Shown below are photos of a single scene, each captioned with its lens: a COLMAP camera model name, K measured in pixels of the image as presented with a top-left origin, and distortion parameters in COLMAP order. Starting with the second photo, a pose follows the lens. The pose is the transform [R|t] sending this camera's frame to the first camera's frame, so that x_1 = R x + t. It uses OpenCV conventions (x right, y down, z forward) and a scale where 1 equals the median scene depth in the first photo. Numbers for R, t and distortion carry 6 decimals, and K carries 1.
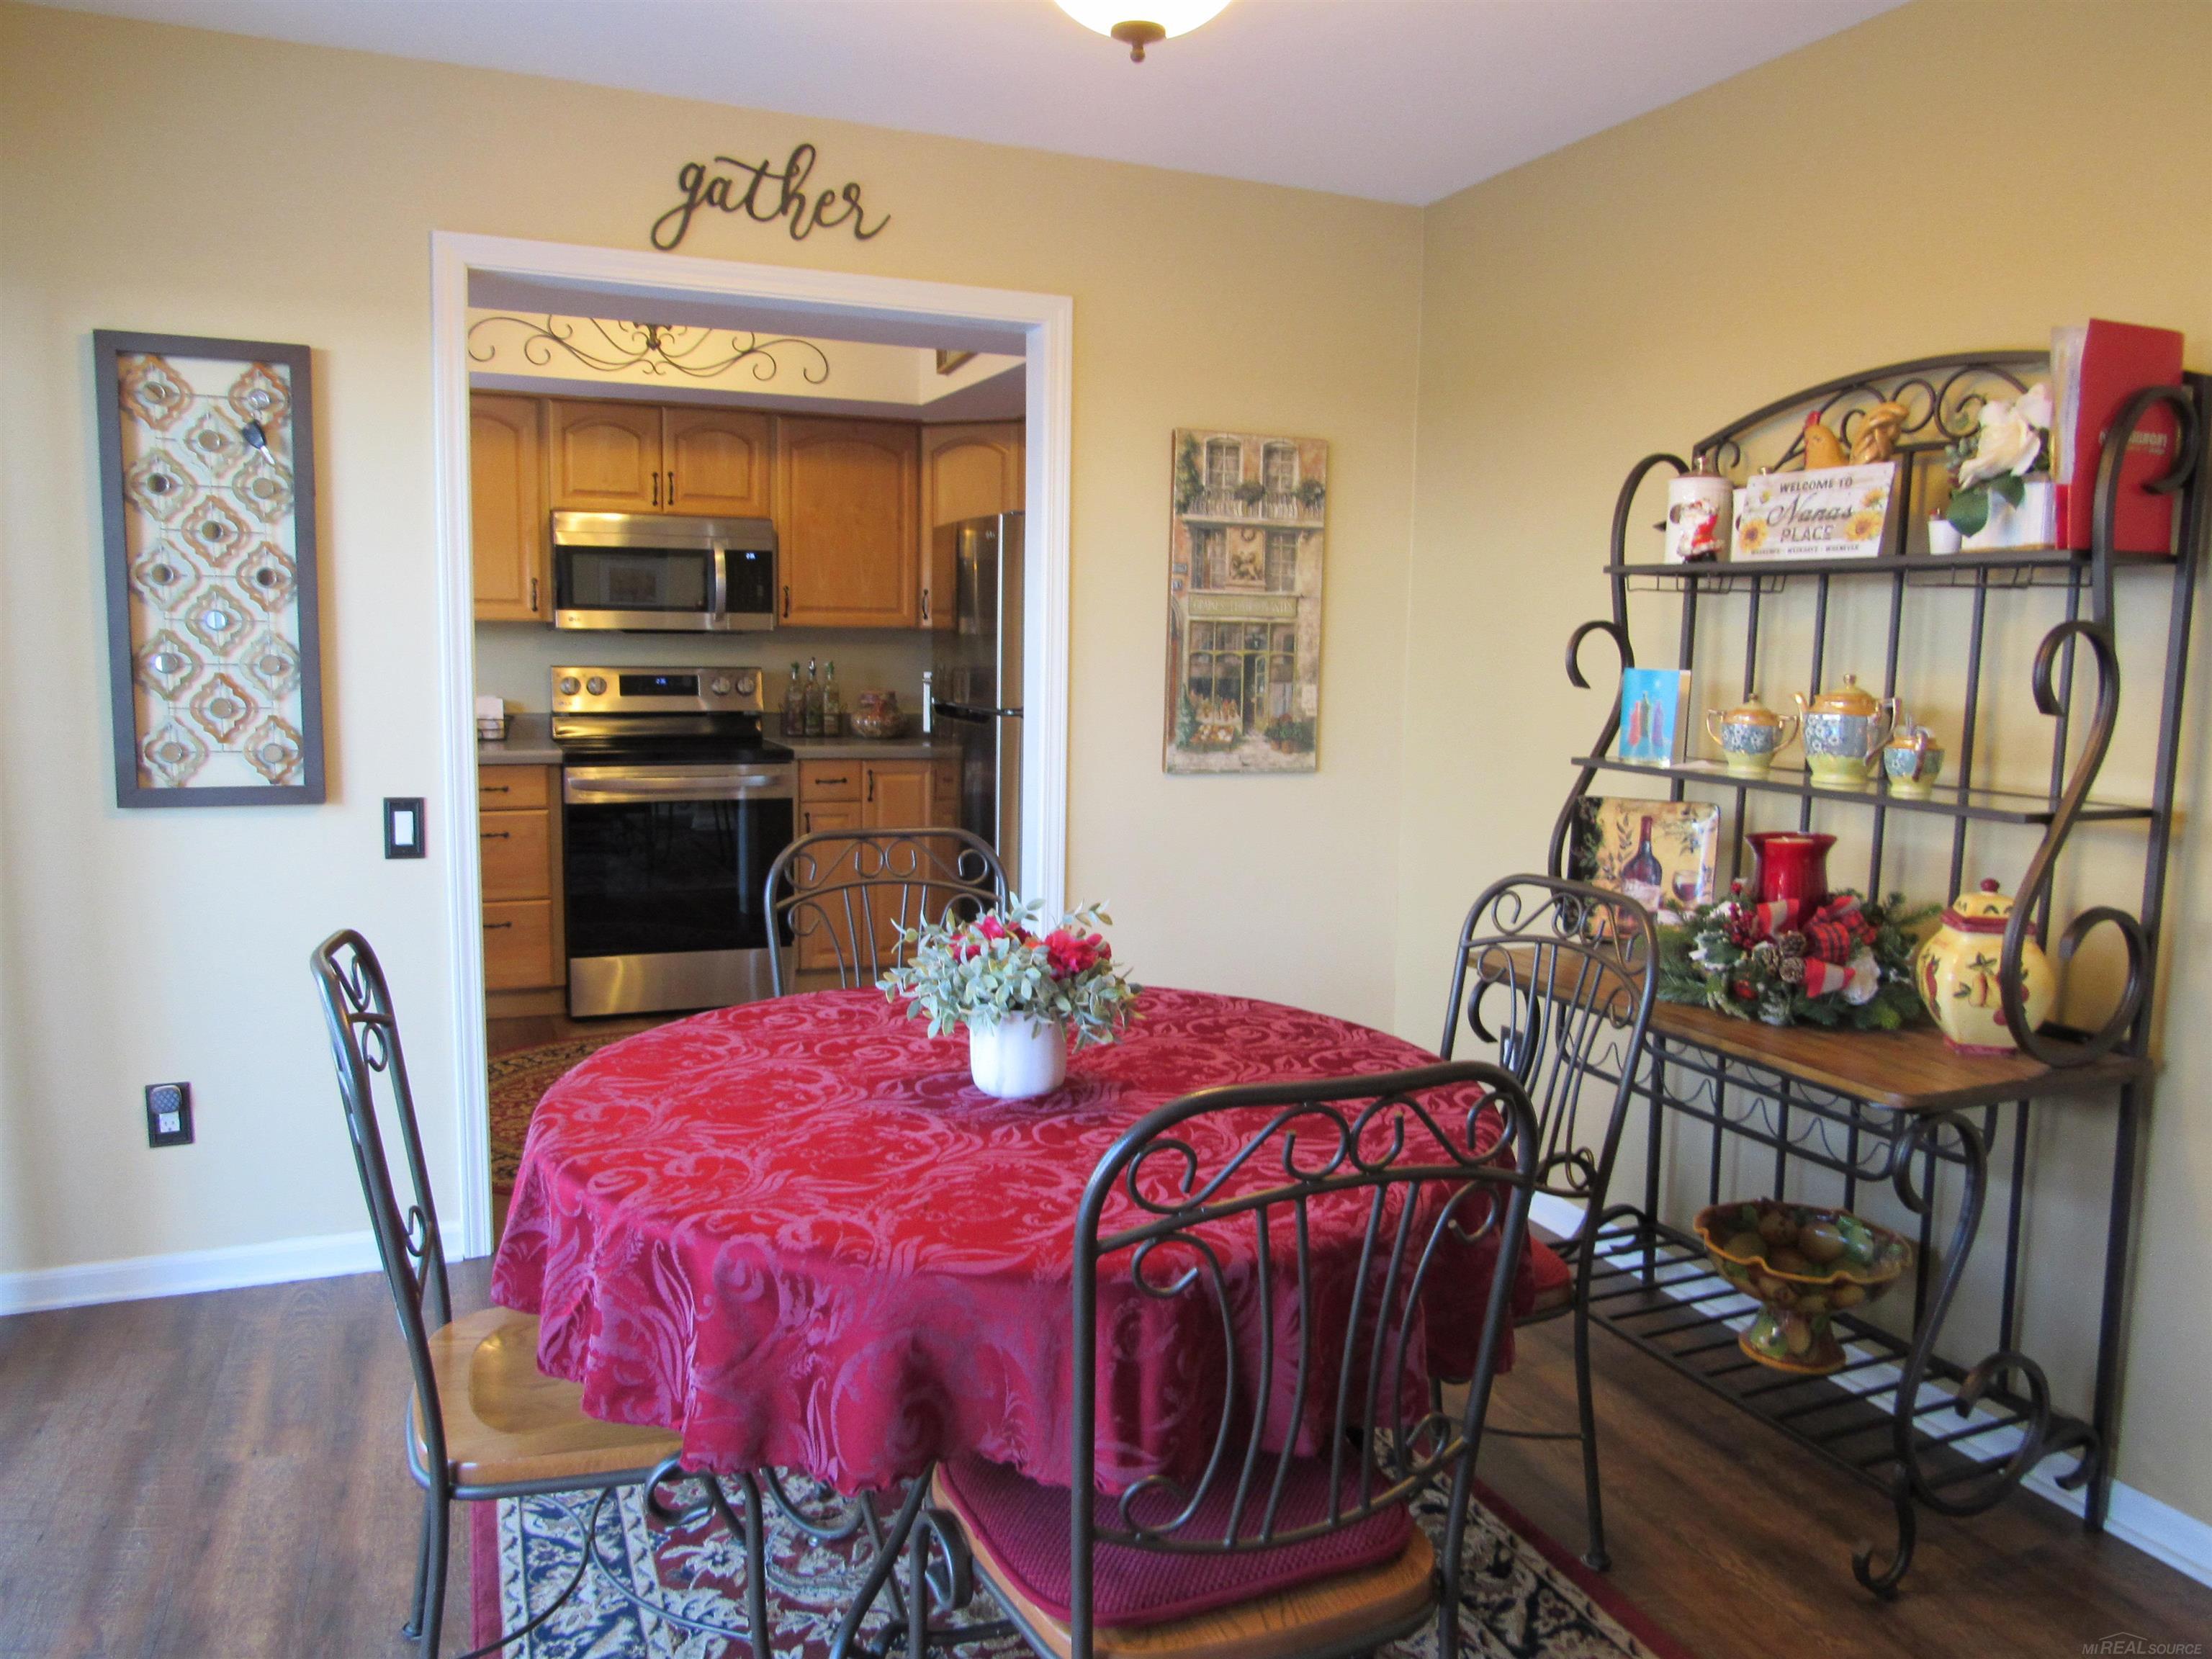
lens RADIAL K [[1581.4, 0, 1116.6], [0, 1581.4, 822.8], [0, 0, 1]] dist [-0.026735, 0.000310]
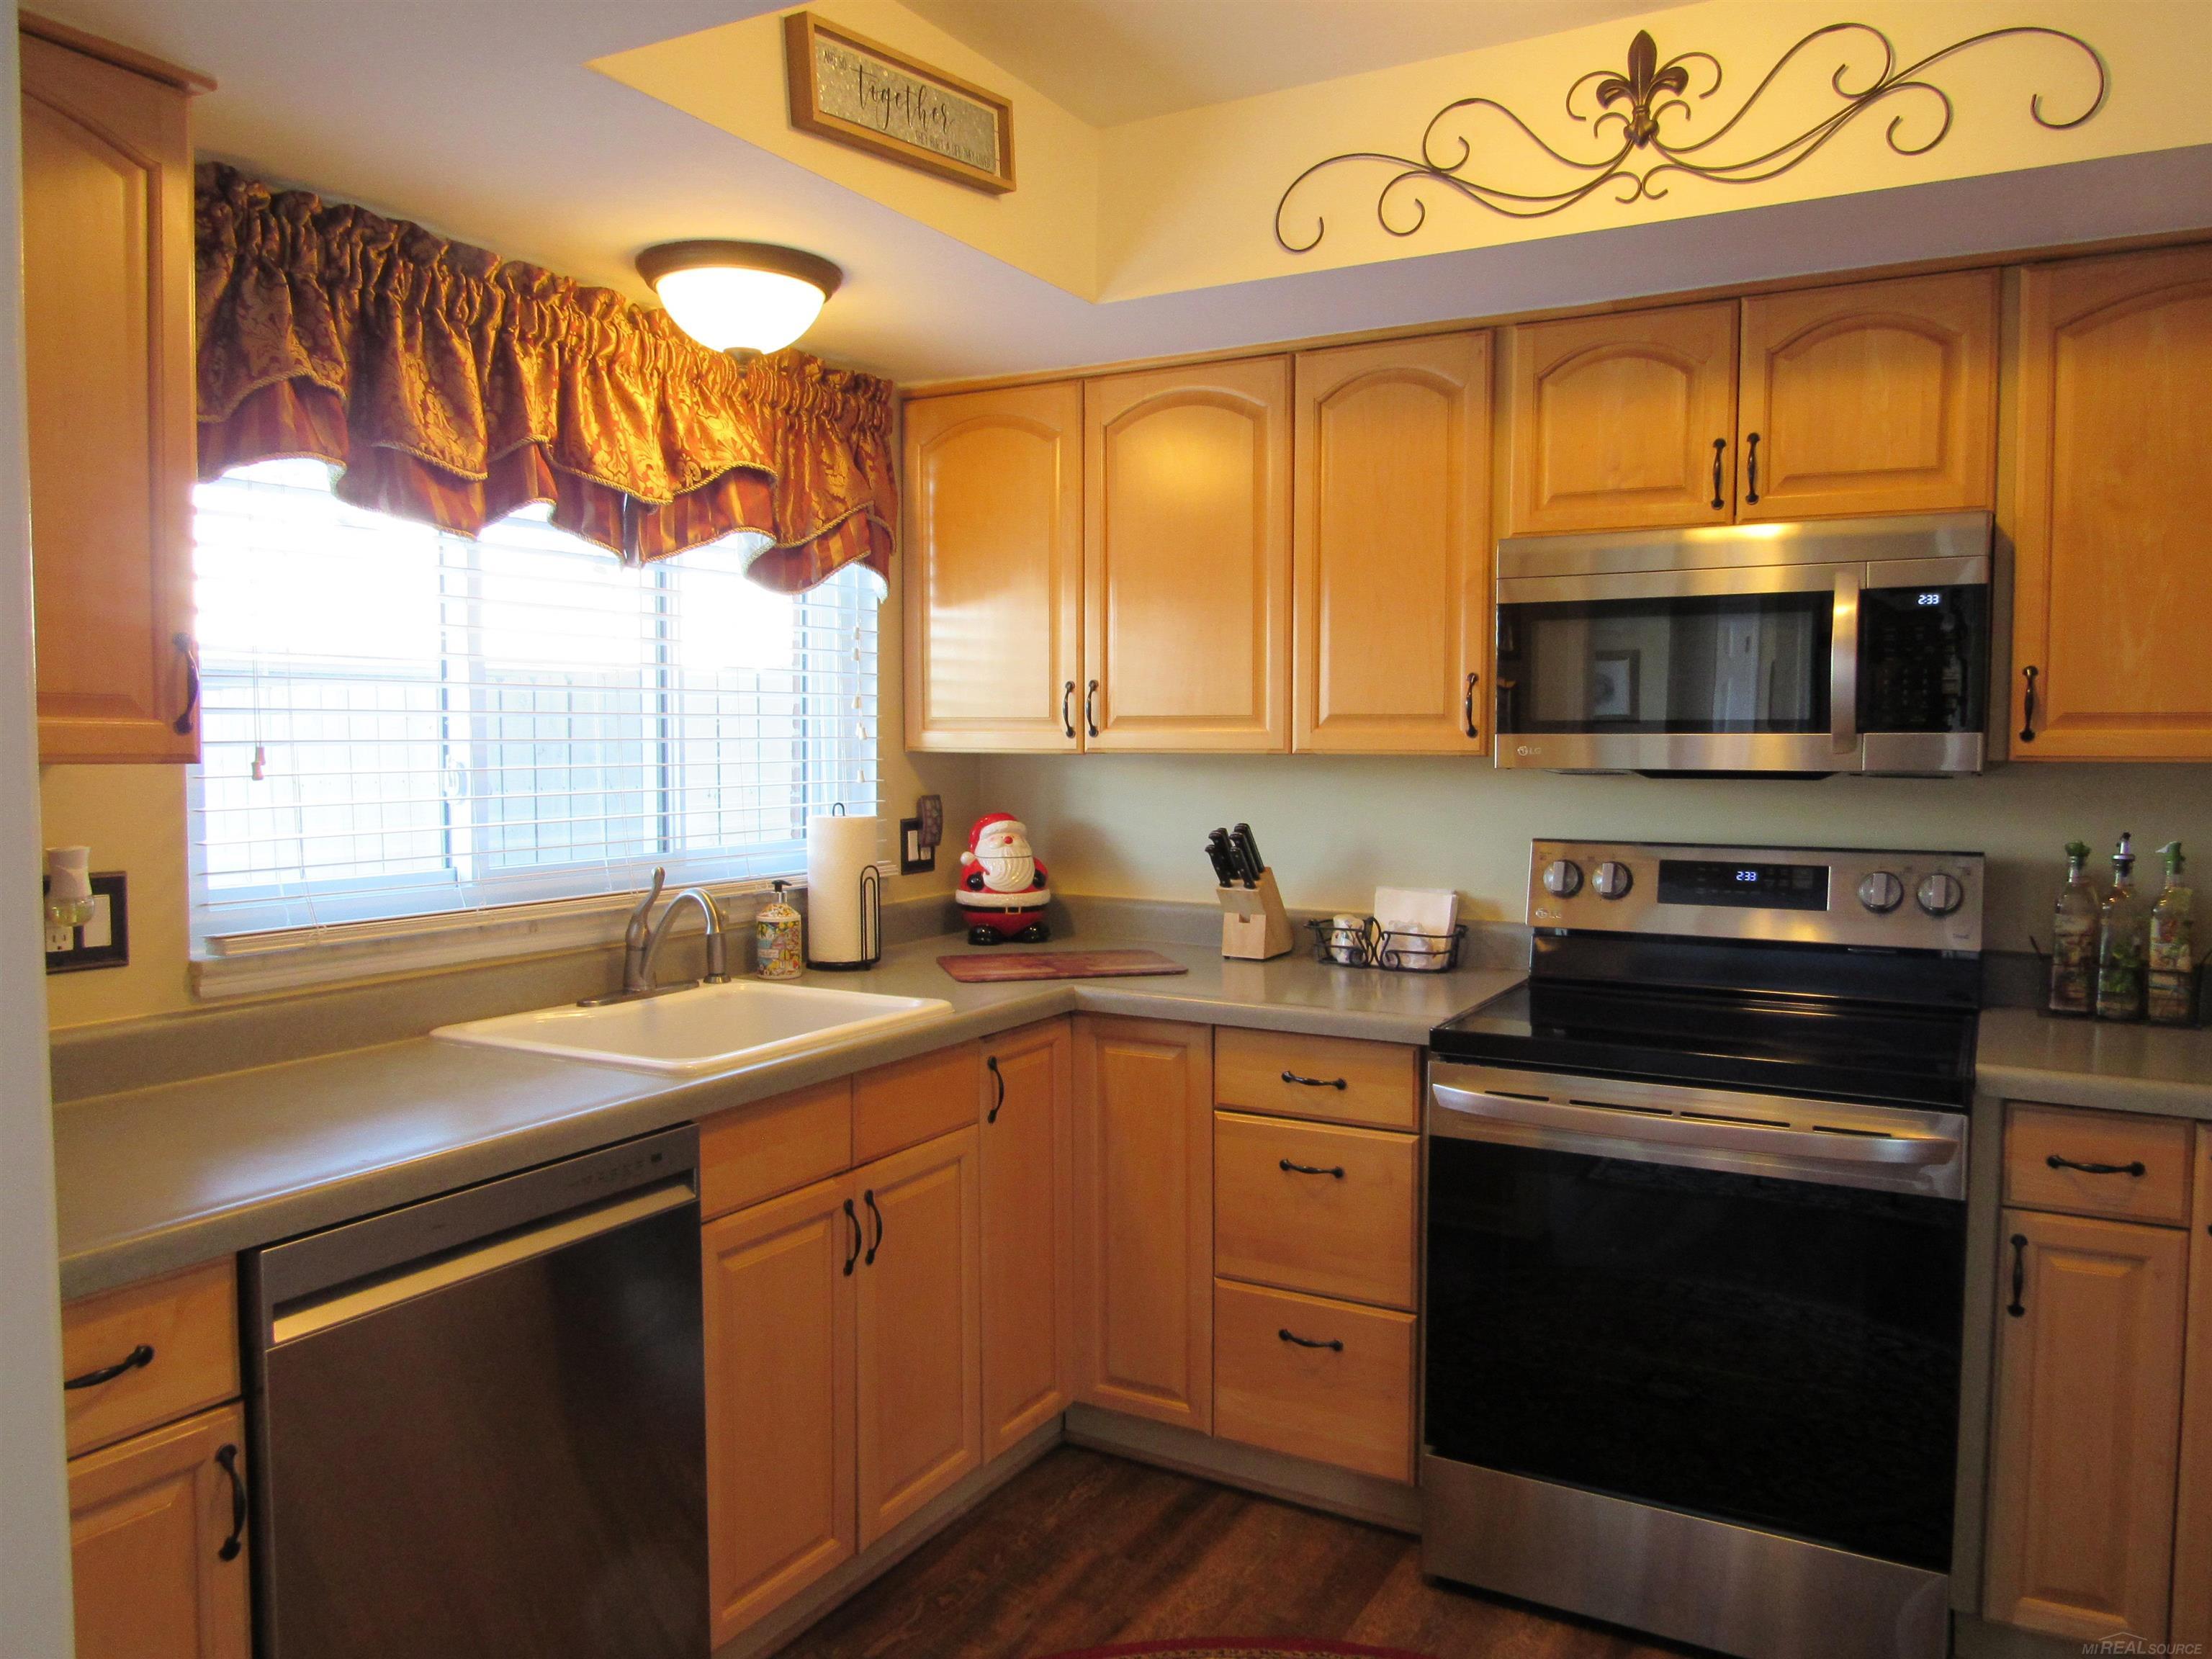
lens RADIAL K [[1581.4, 0, 1105.0], [0, 1581.4, 824.3], [0, 0, 1]] dist [-0.026735, 0.000310]
pose [[0.603795, 0.027238, -0.796674, -0.038363], [-0.084645, 0.995956, -0.030101, -0.111680], [0.792633, 0.085609, 0.603659, 0.833423]]
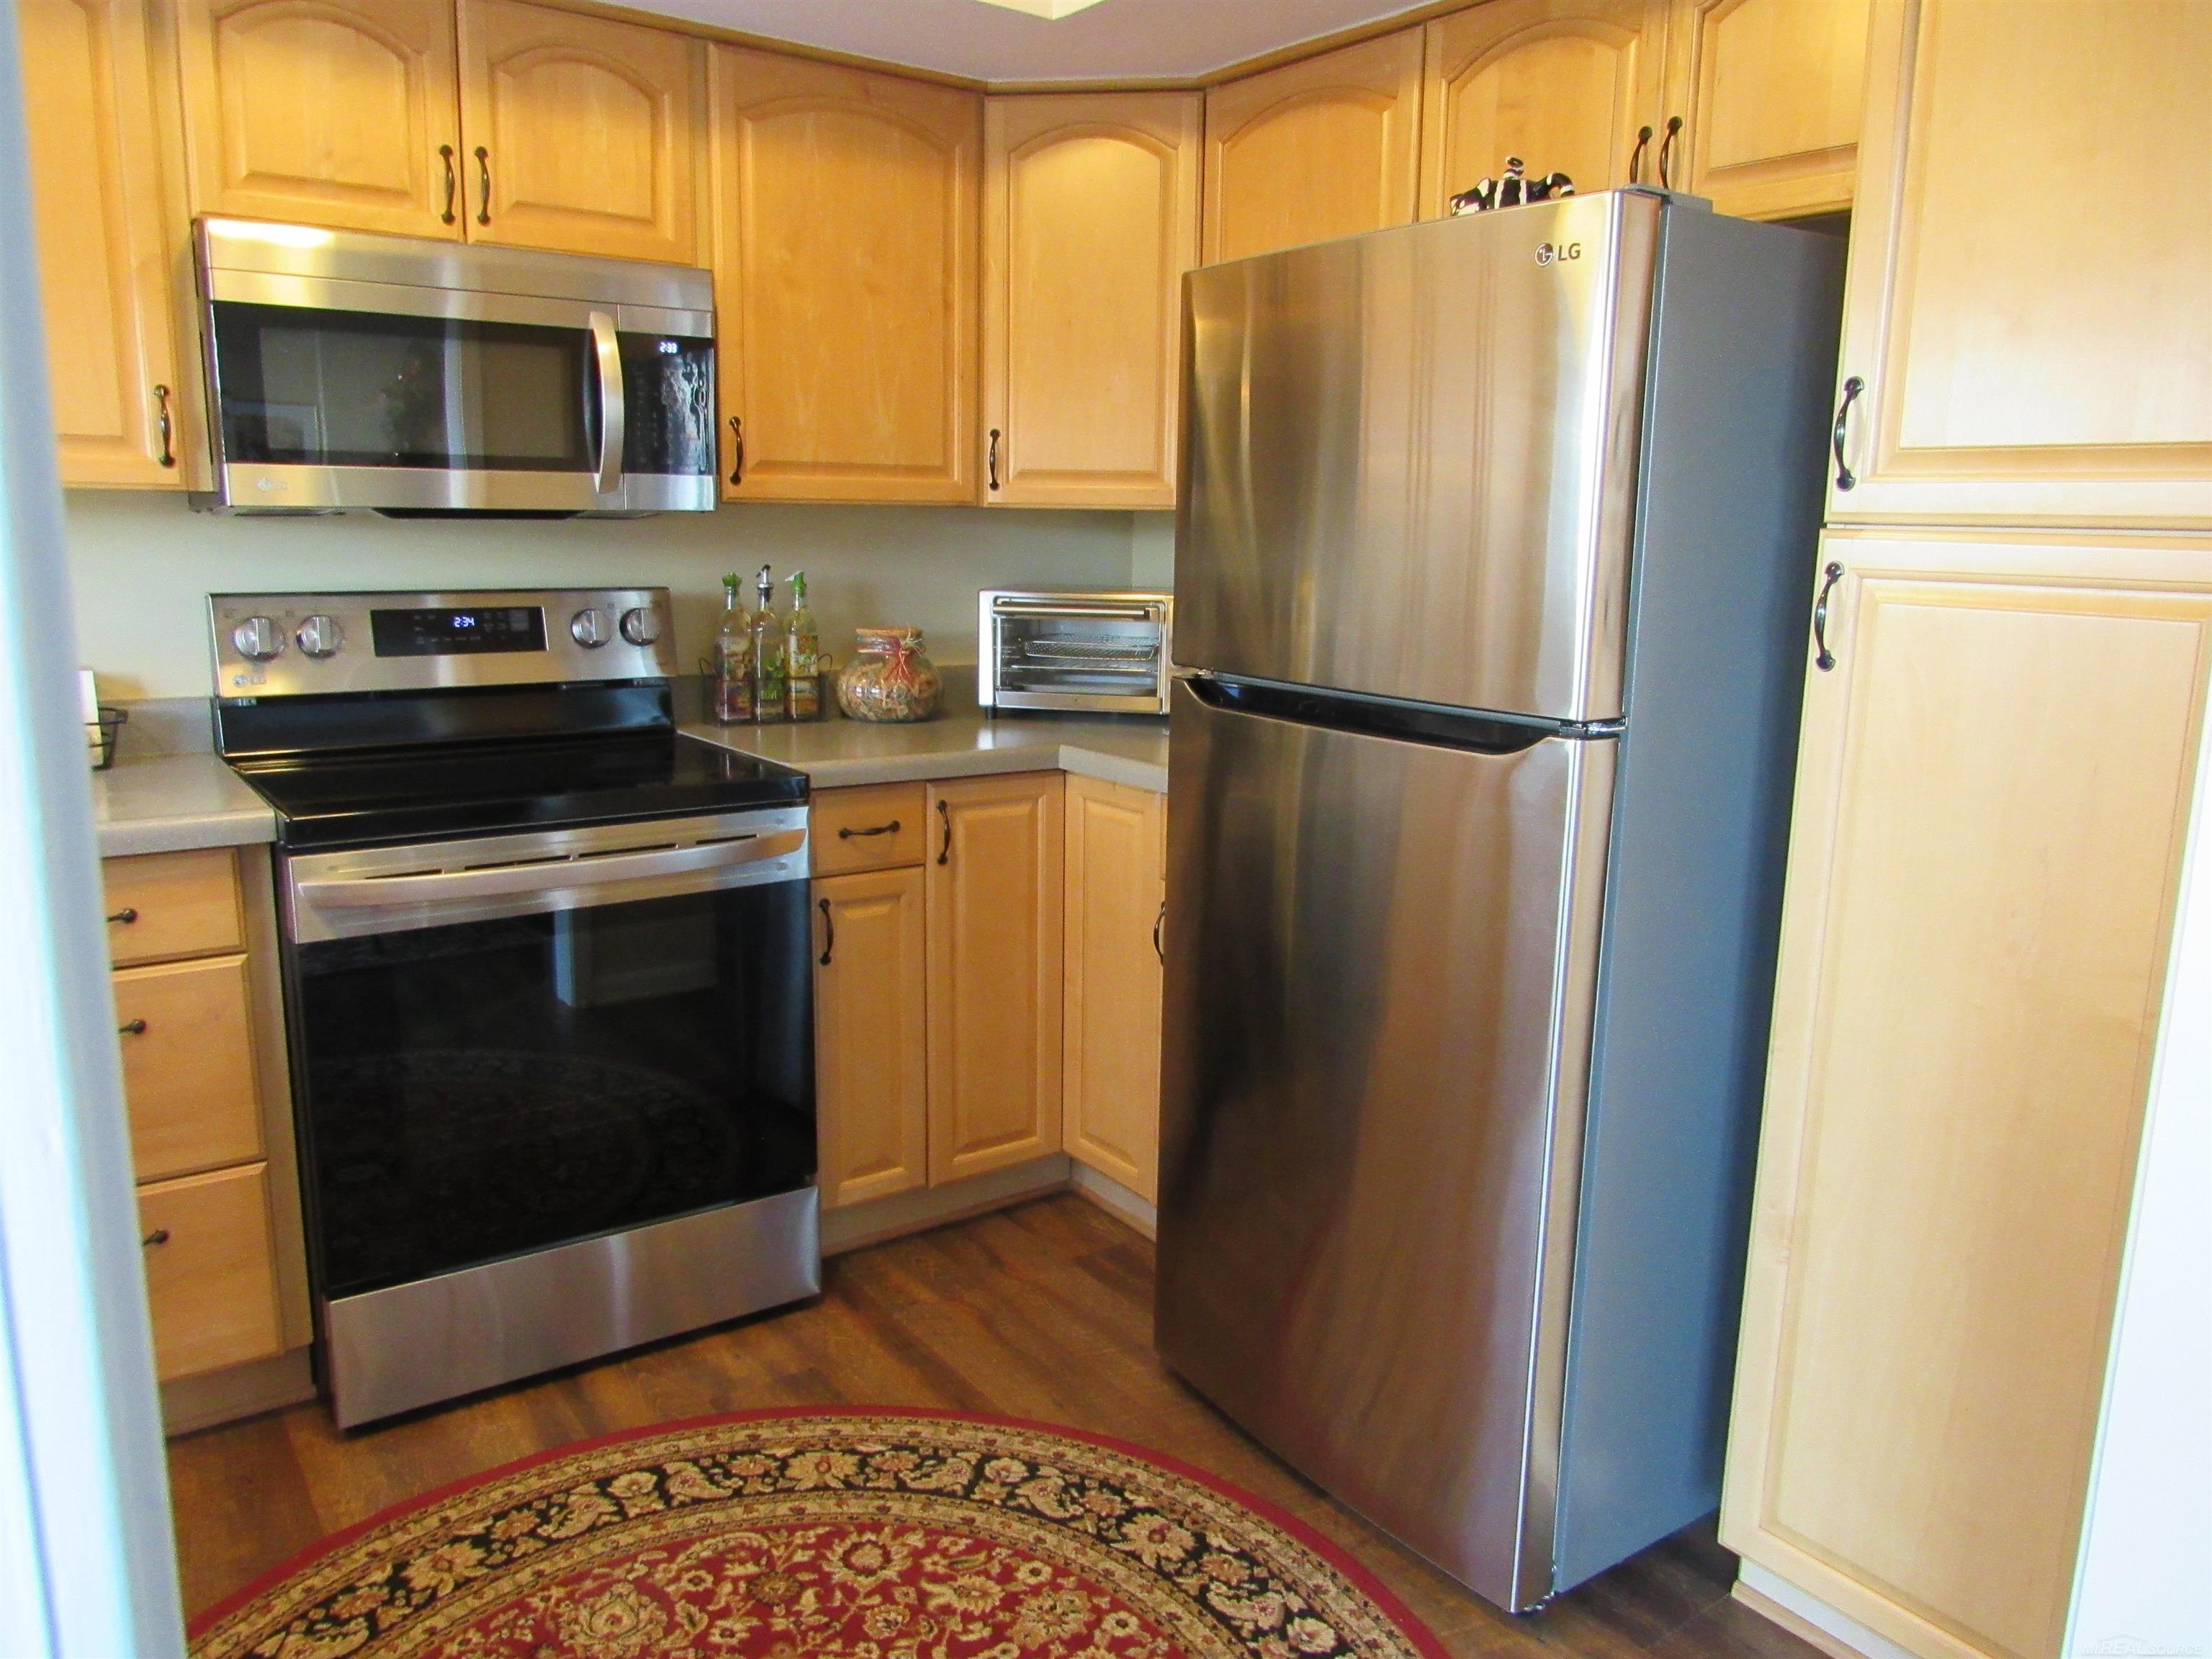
lens RADIAL K [[1581.4, 0, 1124.3], [0, 1581.4, 827.8], [0, 0, 1]] dist [-0.026735, 0.000310]
pose [[0.973215, -0.042261, 0.225979, -0.310363], [0.023950, 0.996248, 0.083164, -0.094460], [-0.228646, -0.075524, 0.970576, 0.750541]]
